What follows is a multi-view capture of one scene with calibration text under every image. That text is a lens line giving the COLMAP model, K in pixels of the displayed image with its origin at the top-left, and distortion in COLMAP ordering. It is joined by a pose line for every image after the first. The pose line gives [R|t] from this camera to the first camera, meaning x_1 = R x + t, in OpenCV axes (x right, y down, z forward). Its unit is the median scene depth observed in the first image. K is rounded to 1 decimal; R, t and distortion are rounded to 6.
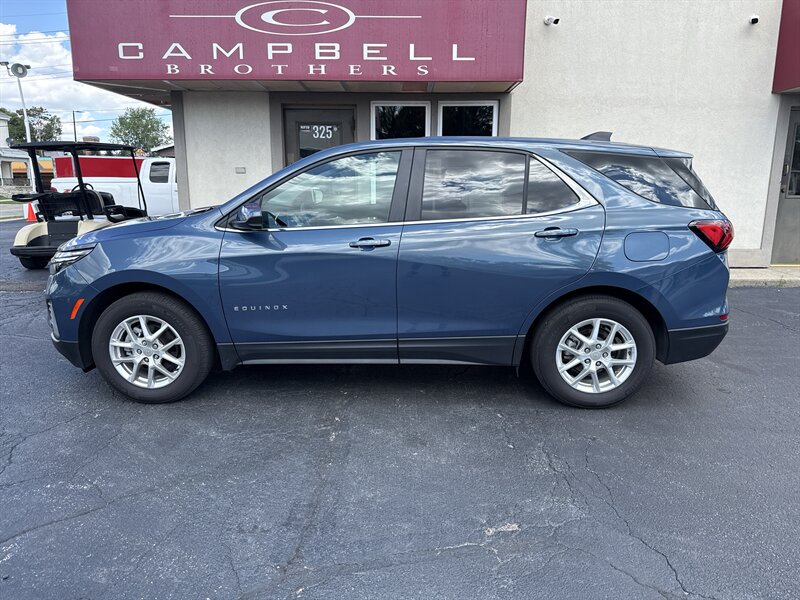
lens RADIAL K [[609.4, 0, 397.9], [0, 609.4, 299.9], [0, 0, 1]] dist [-0.004306, 0.003381]
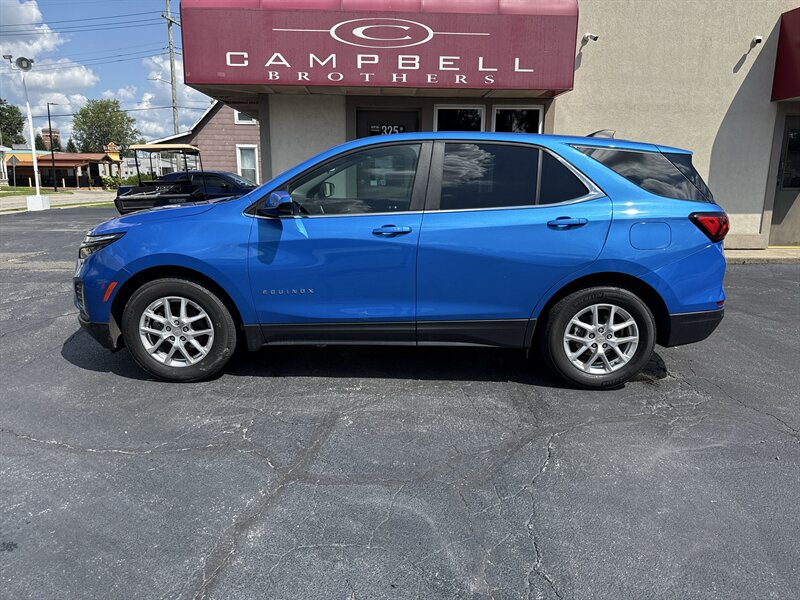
lens RADIAL K [[609.8, 0, 401.4], [0, 609.8, 298.2], [0, 0, 1]] dist [0.002357, -0.005000]
pose [[0.998153, -0.007807, 0.060248, -0.202186], [0.007538, 0.999961, 0.004696, 0.037422], [-0.060282, -0.004233, 0.998172, -0.164754]]
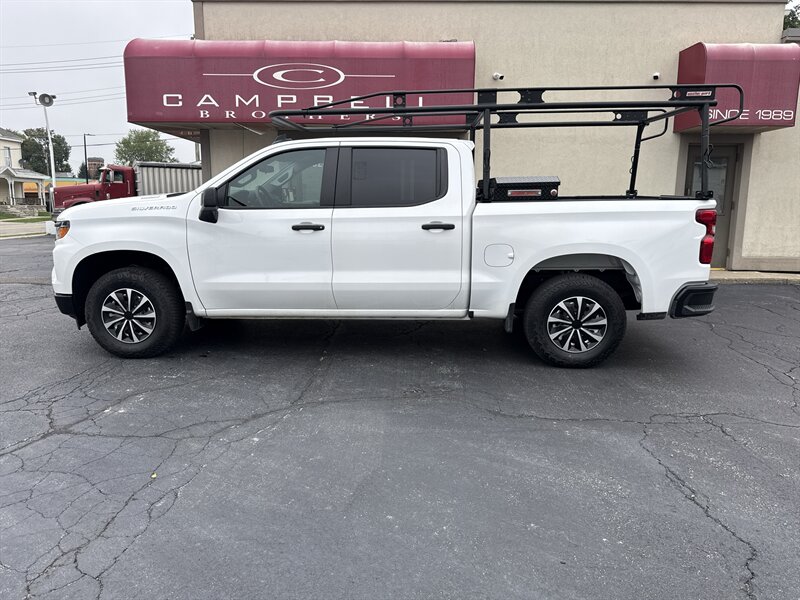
lens RADIAL K [[607.0, 0, 399.4], [0, 607.0, 298.5], [0, 0, 1]] dist [0.026335, -0.039766]
pose [[0.999992, 0.003236, 0.002167, 0.045838], [-0.003156, 0.999338, -0.036247, 0.061302], [-0.002282, 0.036240, 0.999340, -0.289752]]
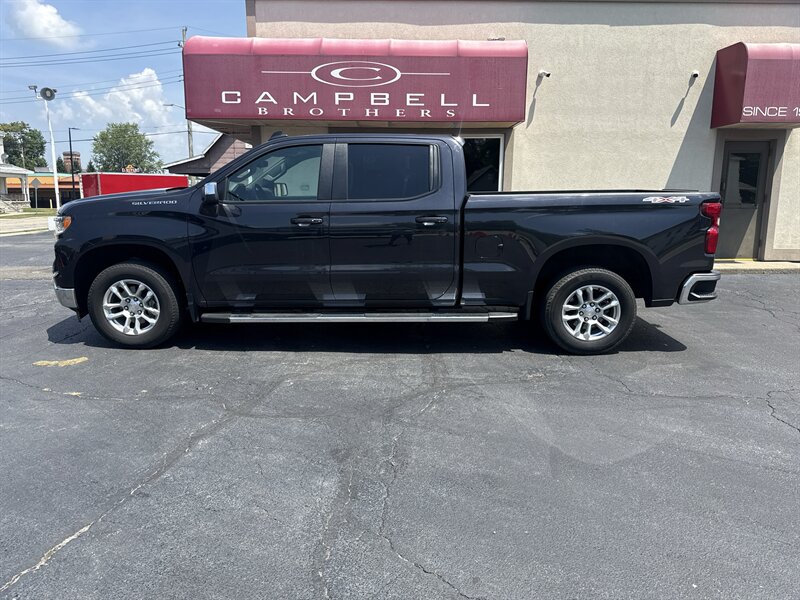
lens RADIAL K [[607.9, 0, 401.8], [0, 607.9, 300.7], [0, 0, 1]] dist [0.054010, -0.080348]
pose [[0.999342, -0.006500, 0.035679, -0.117622], [0.007369, 0.999678, -0.024284, 0.068585], [-0.035509, 0.024531, 0.999068, -0.332919]]
